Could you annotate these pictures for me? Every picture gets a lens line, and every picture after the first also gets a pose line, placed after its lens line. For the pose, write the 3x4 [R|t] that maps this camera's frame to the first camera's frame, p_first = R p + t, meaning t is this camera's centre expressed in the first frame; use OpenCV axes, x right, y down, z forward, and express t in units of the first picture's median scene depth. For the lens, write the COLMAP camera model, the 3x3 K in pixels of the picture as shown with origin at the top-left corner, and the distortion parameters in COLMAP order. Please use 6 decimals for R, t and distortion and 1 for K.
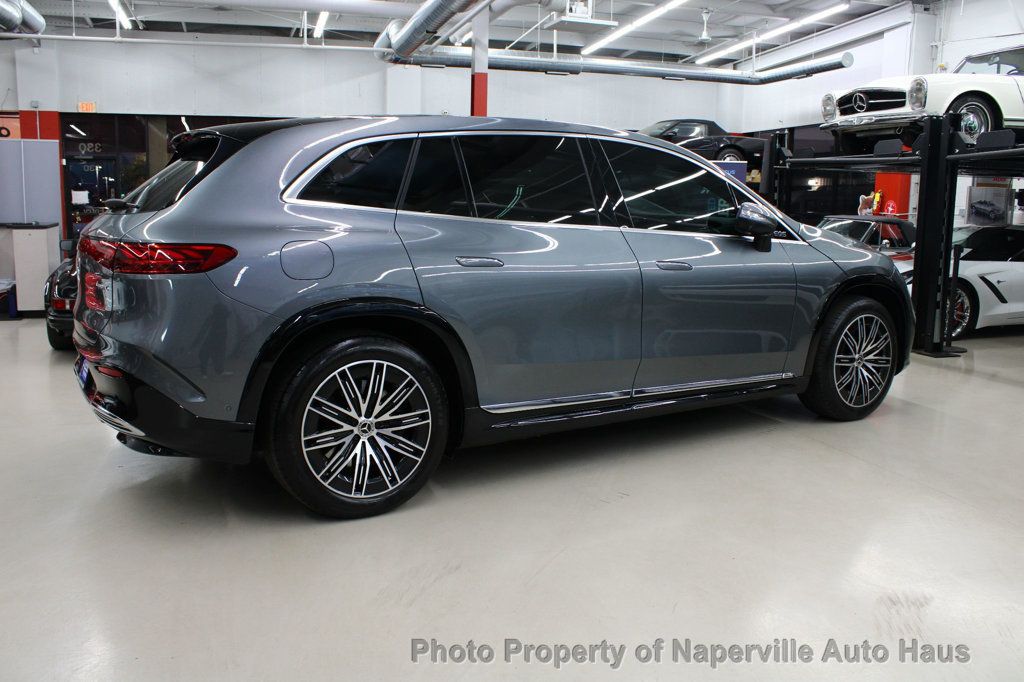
lens RADIAL K [[922.2, 0, 460.3], [0, 922.2, 342.5], [0, 0, 1]] dist [-0.156083, 0.156208]
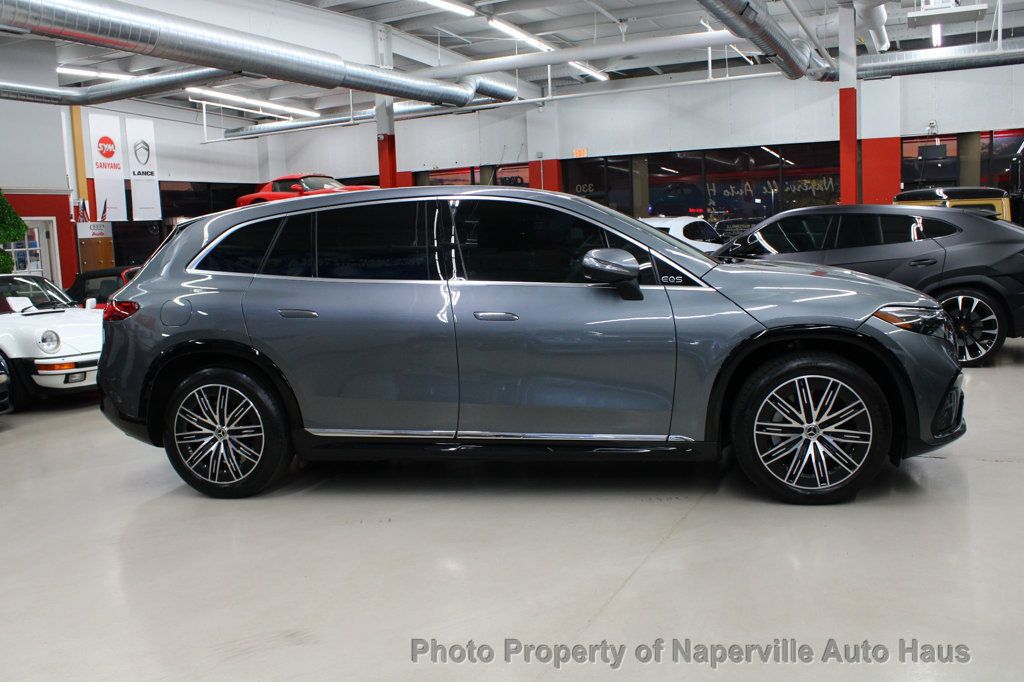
lens RADIAL K [[949.2, 0, 512.0], [0, 949.2, 341.0], [0, 0, 1]] dist [-0.104987, 0.010781]
pose [[0.712465, 0.037189, -0.700722, 1.174488], [-0.050344, 0.998730, 0.001816, -0.069082], [0.699900, 0.033983, 0.713432, 0.288455]]
